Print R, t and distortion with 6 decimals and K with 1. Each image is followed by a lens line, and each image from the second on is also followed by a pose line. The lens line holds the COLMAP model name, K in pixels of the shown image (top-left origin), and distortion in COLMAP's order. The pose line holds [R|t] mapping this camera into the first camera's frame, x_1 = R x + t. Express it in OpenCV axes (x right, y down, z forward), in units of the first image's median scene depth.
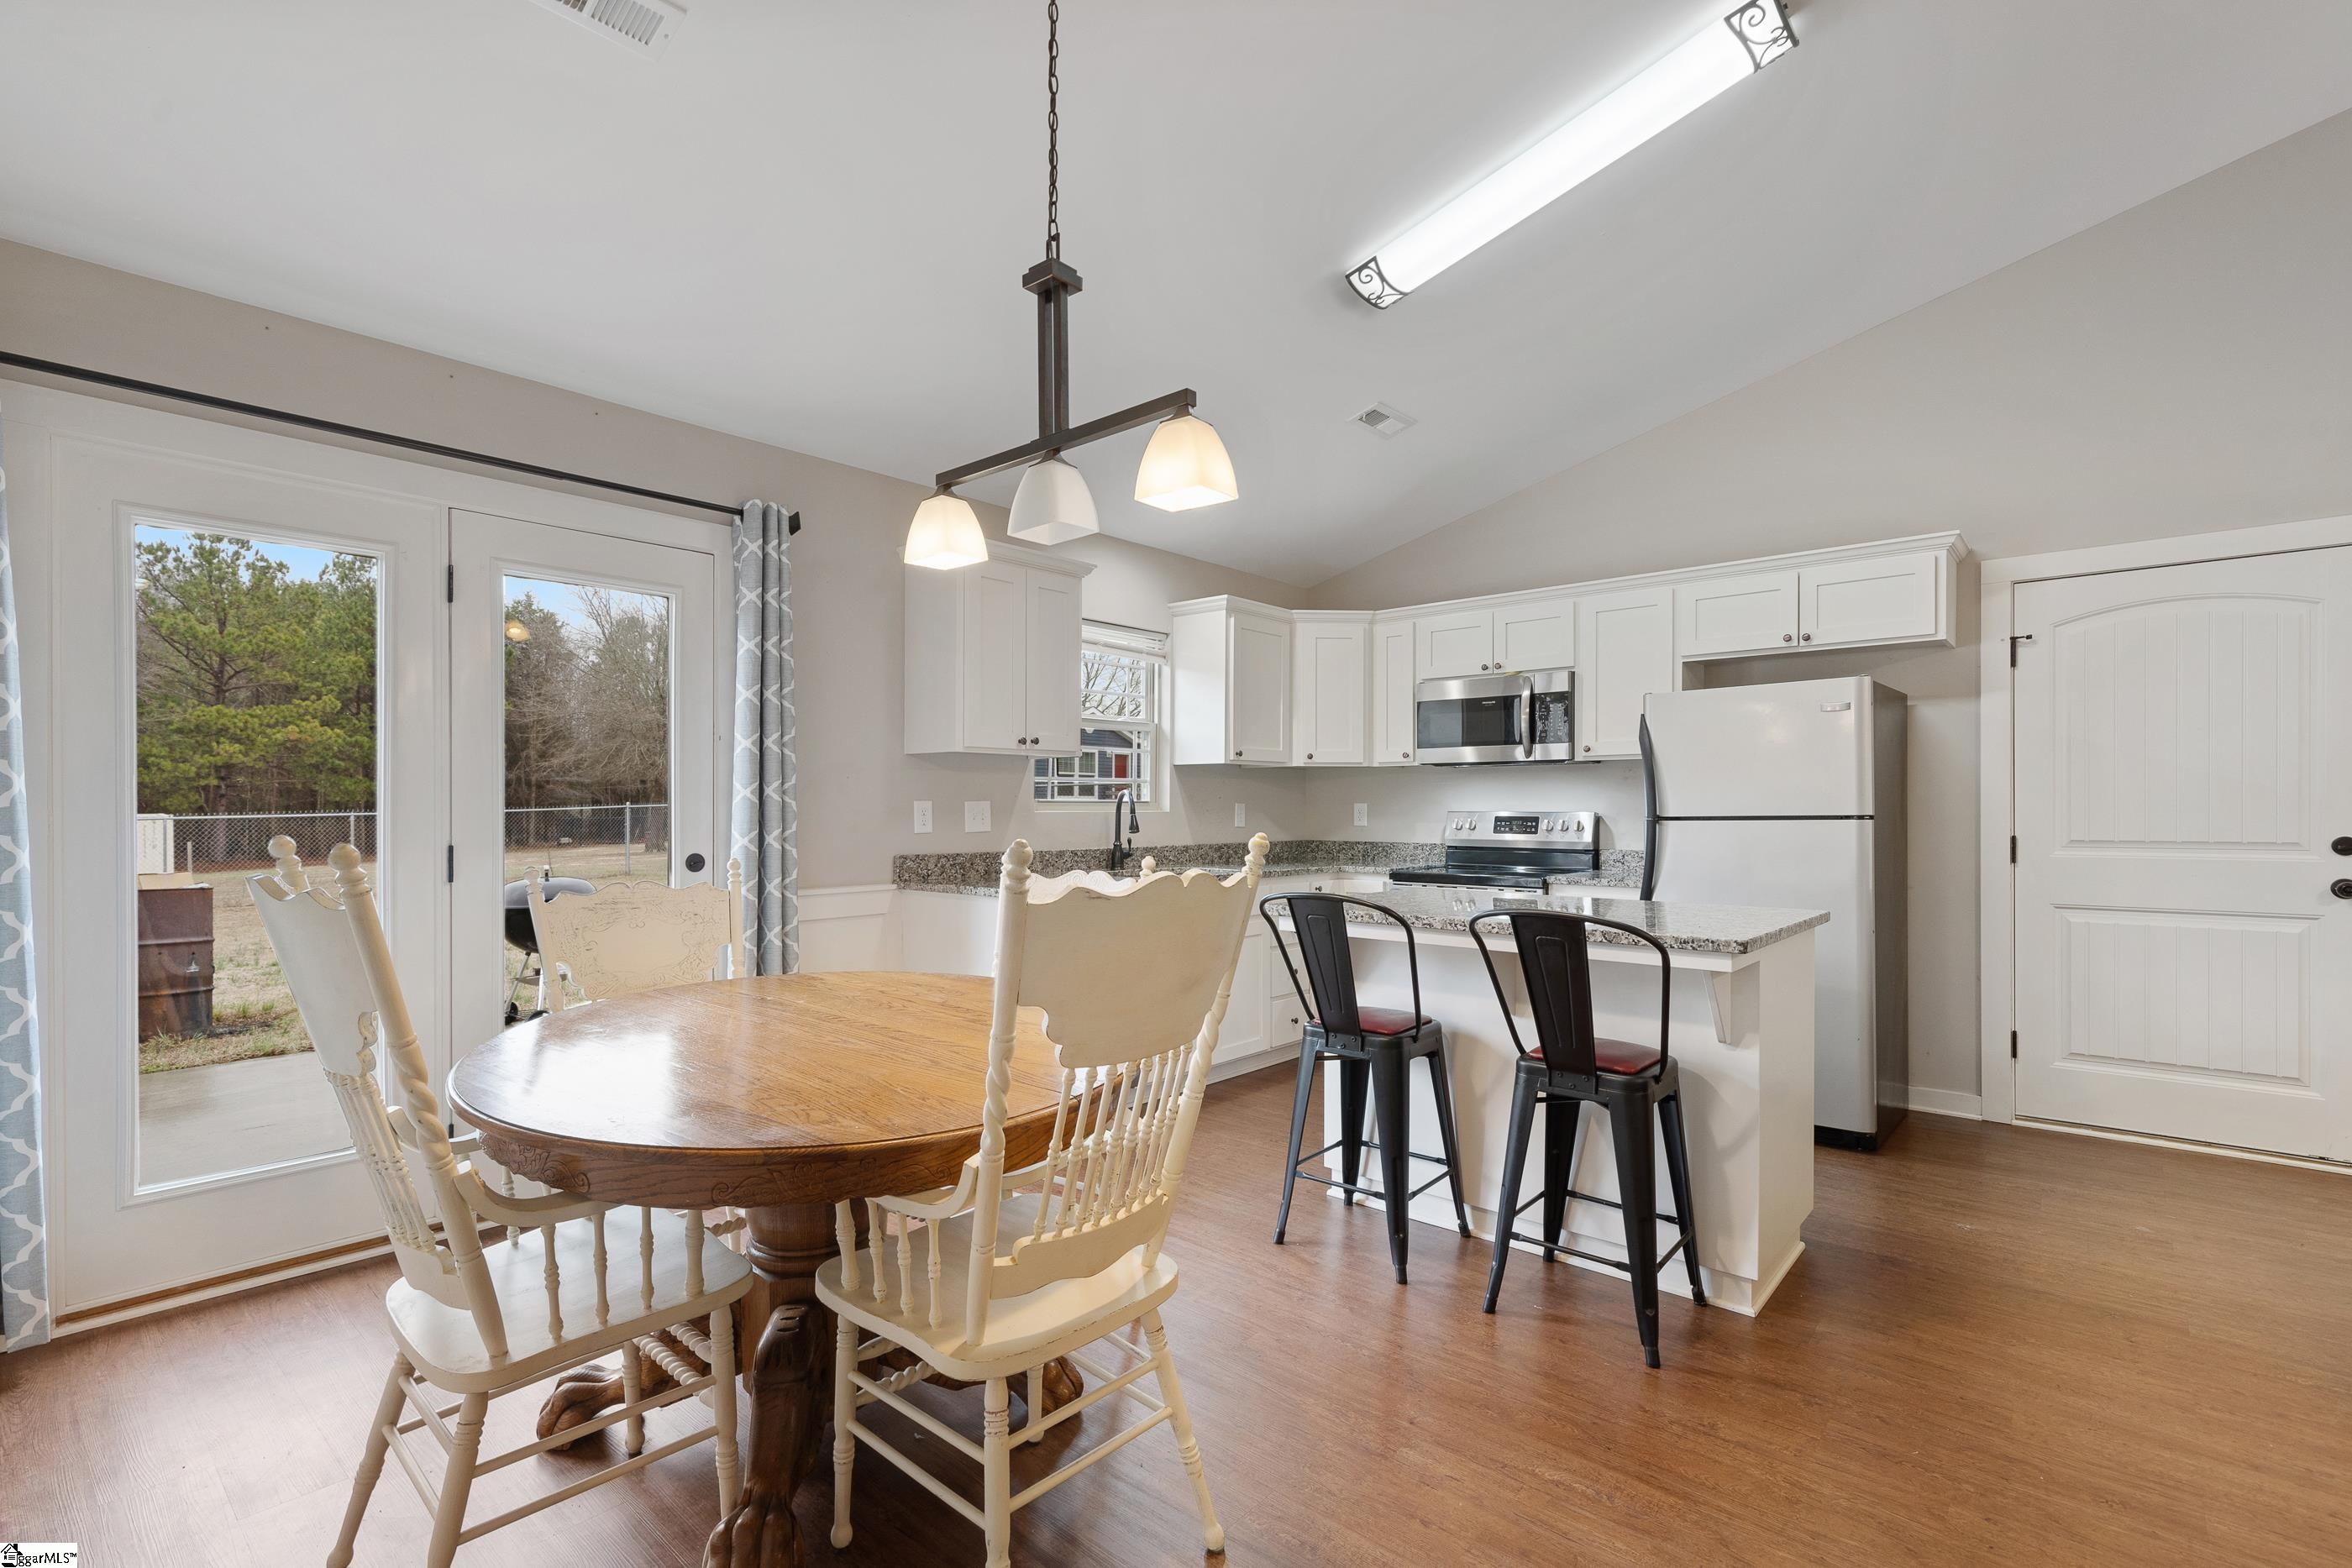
lens RADIAL K [[1038.1, 0, 1158.6], [0, 1038.1, 795.5], [0, 0, 1]] dist [-0.000753, -0.000224]
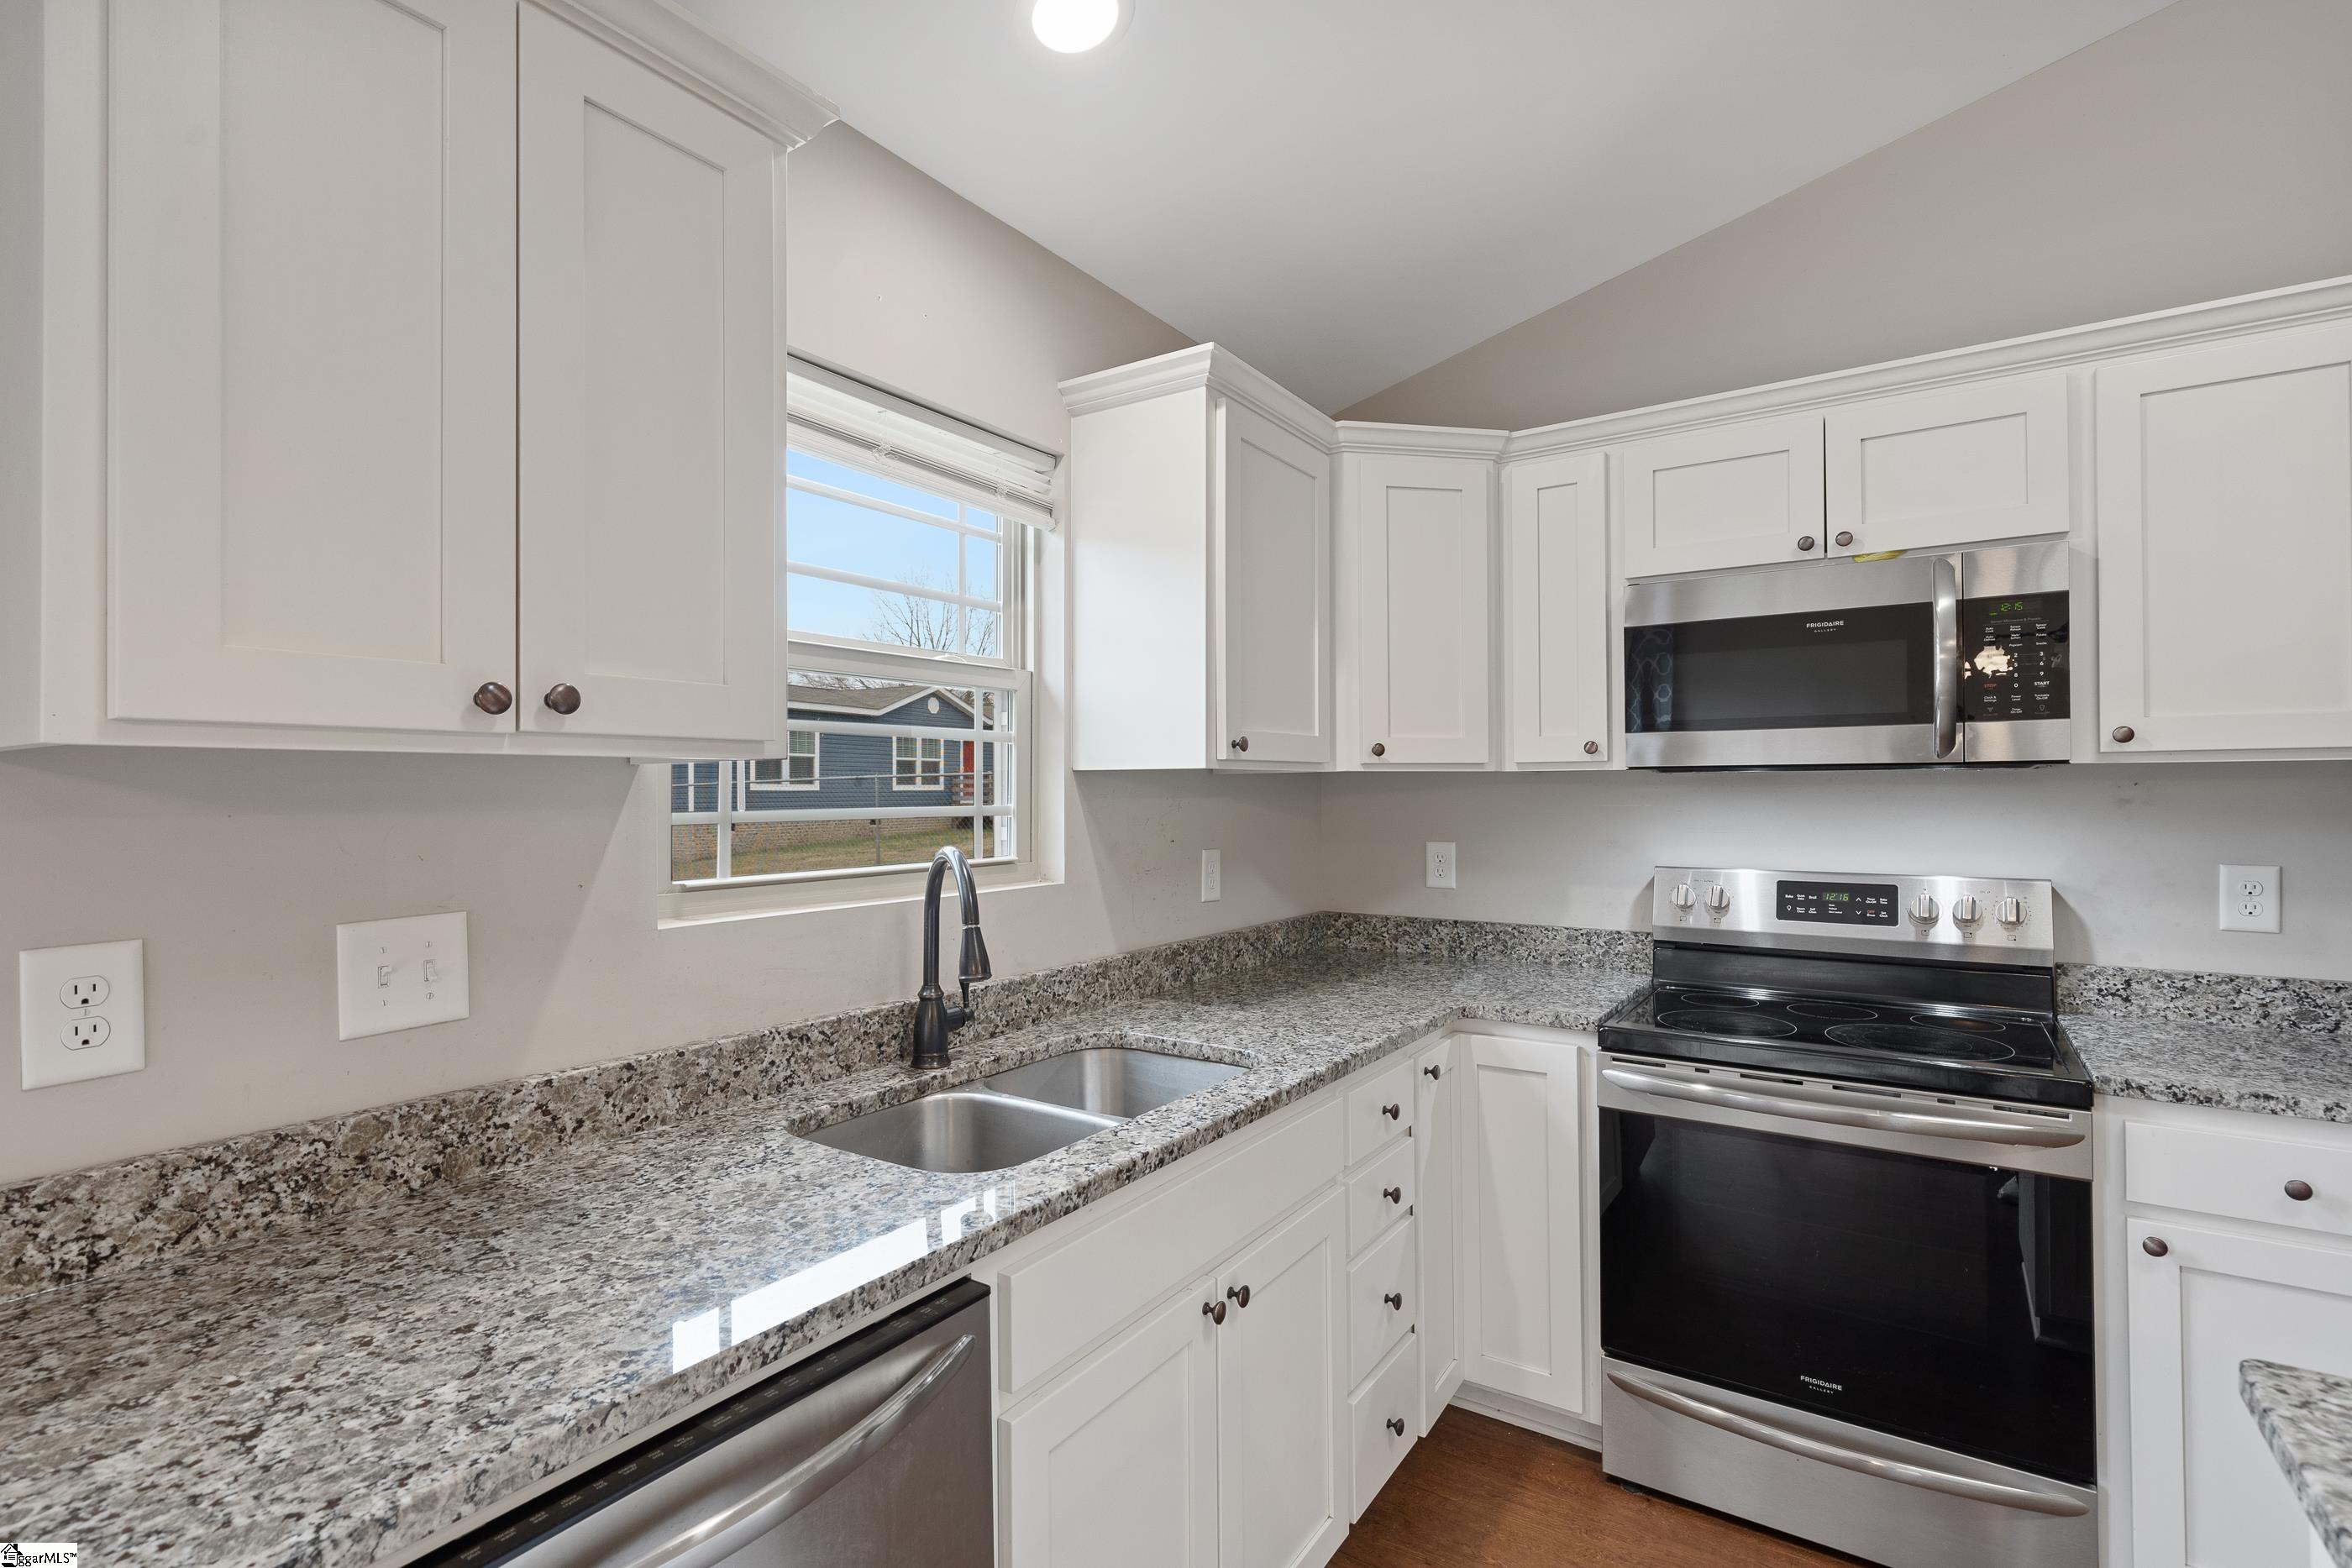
lens RADIAL K [[1088.8, 0, 1176.0], [0, 1088.8, 784.0], [0, 0, 1]] dist [0.000580, 0.000145]
pose [[0.989174, -0.004961, 0.146661, -0.009639], [0.004424, 0.999982, 0.003988, -0.027340], [-0.146678, -0.003296, 0.989179, 0.599301]]
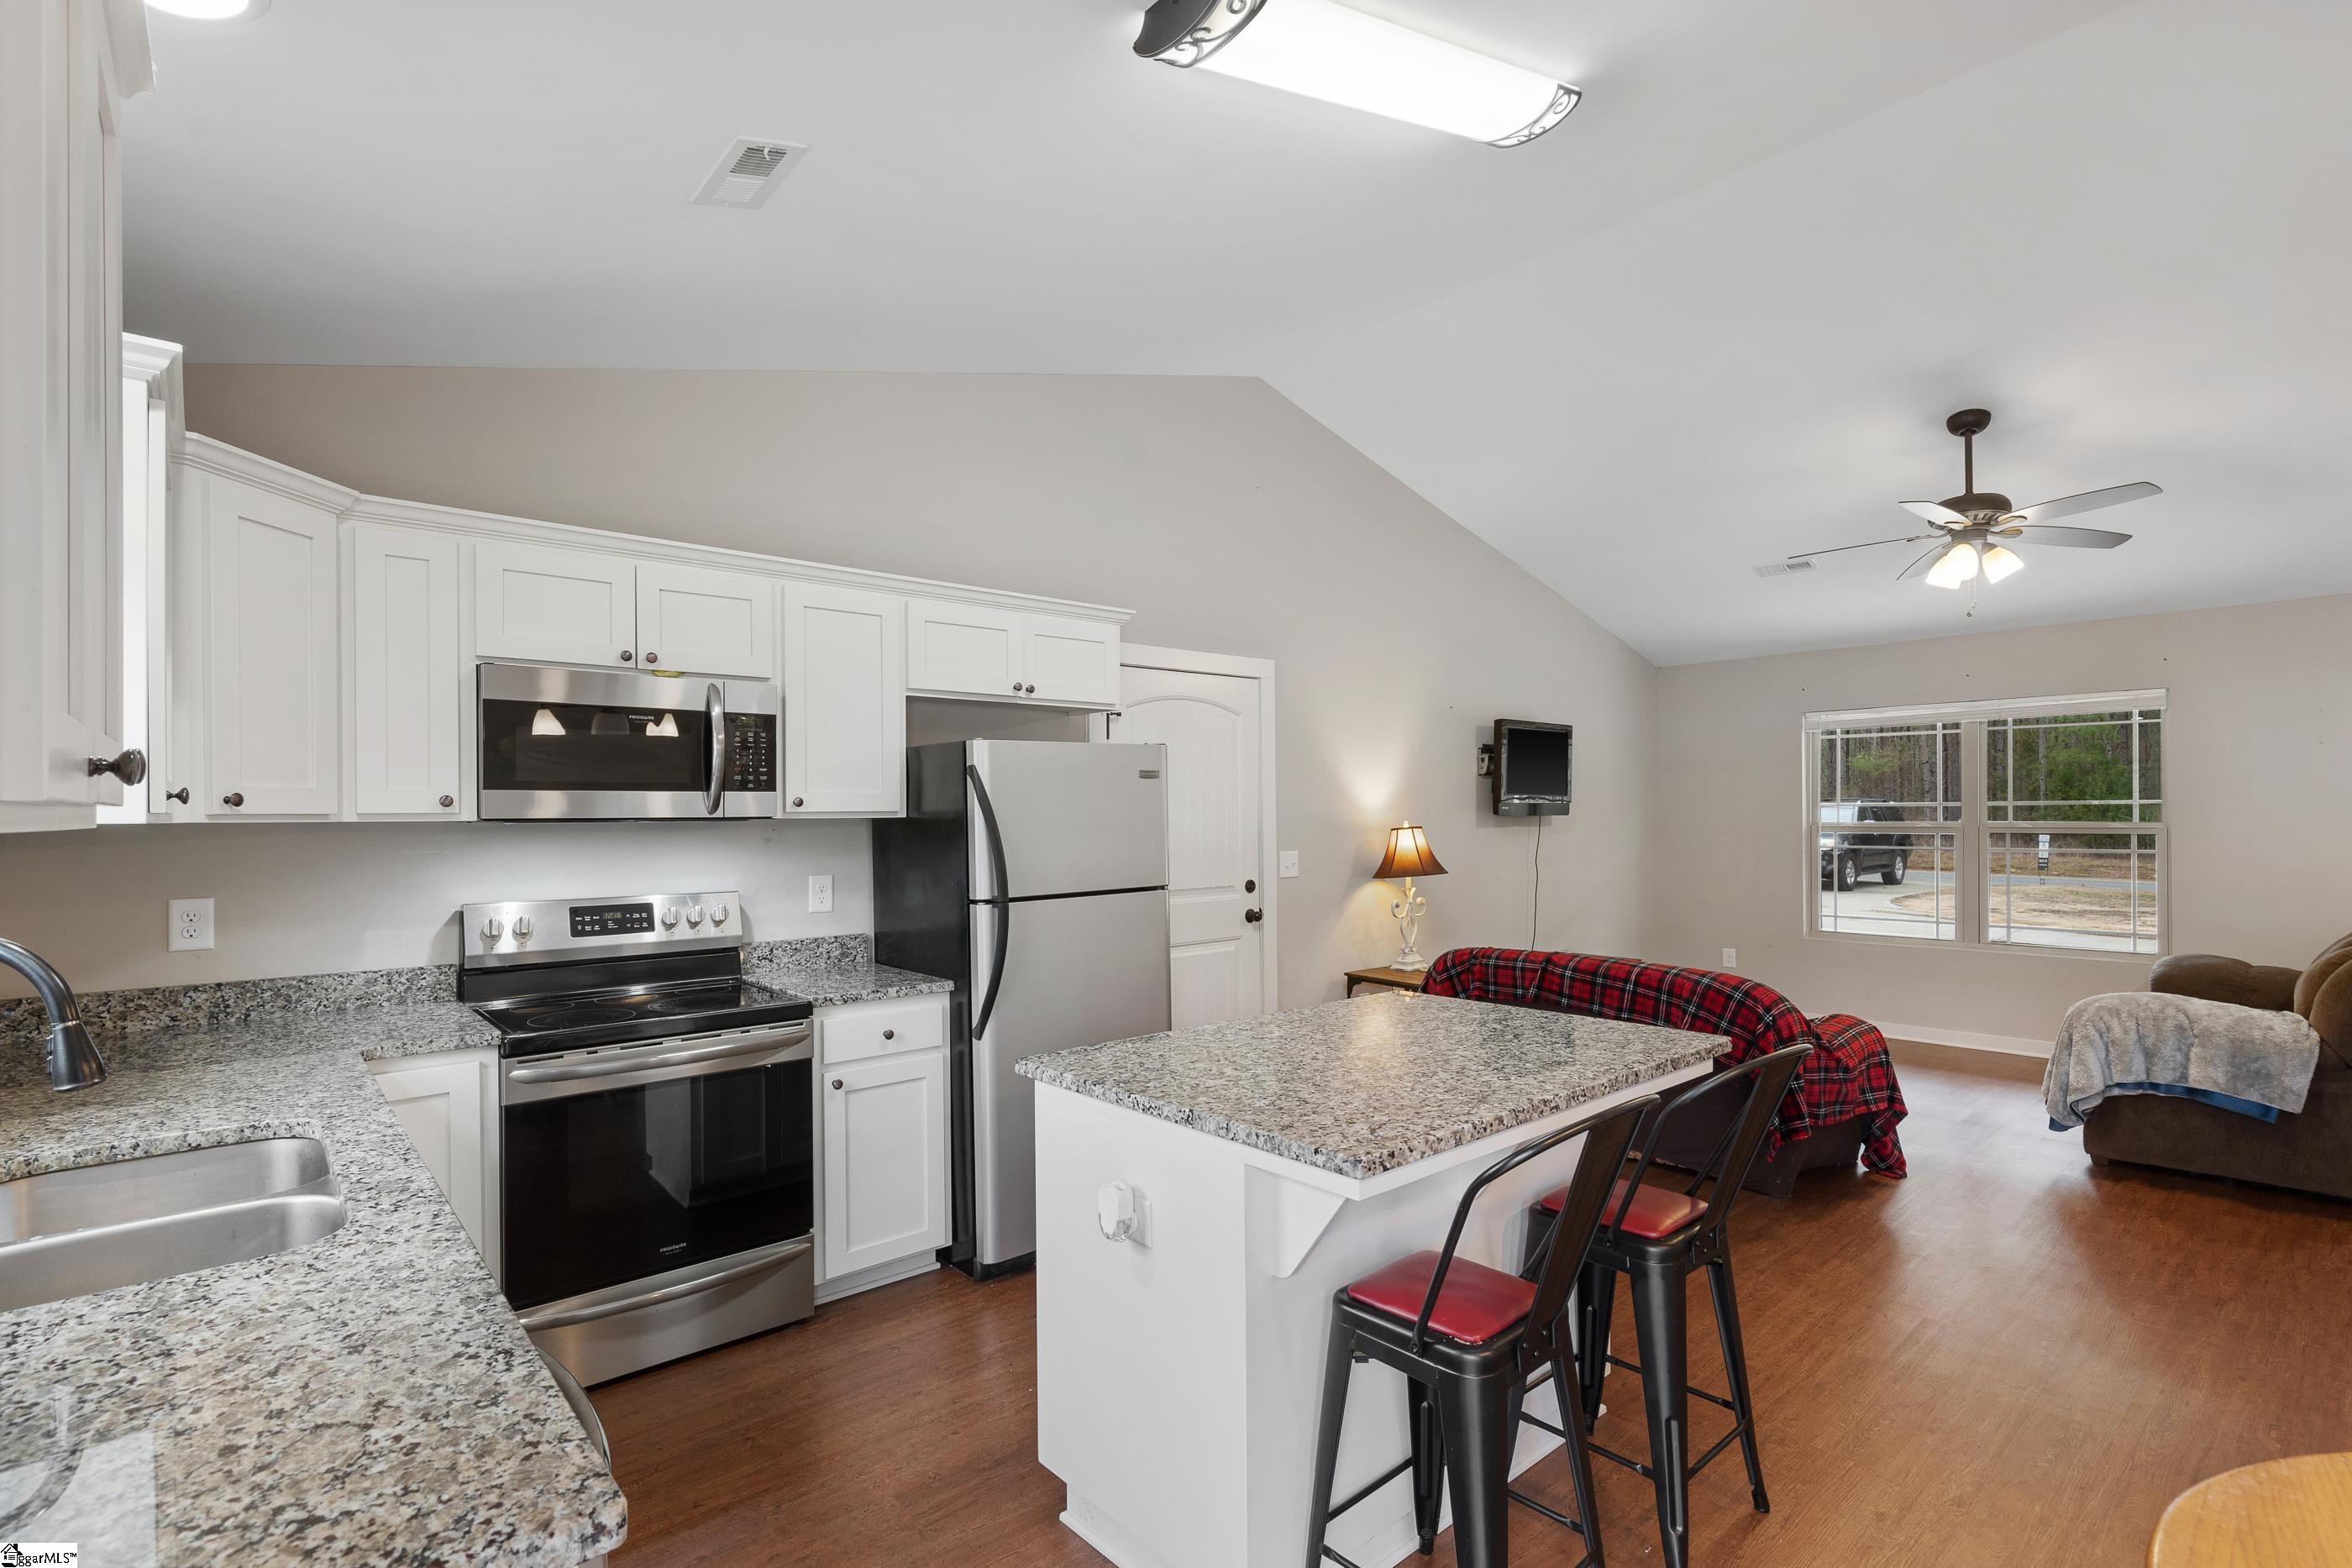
lens RADIAL K [[1120.2, 0, 1161.7], [0, 1120.2, 810.8], [0, 0, 1]] dist [-0.001345, -0.000313]
pose [[0.112799, 0.000562, 0.993618, -0.281338], [-0.002563, 0.999997, -0.000274, -0.037152], [-0.993615, -0.002515, 0.112800, 0.635470]]
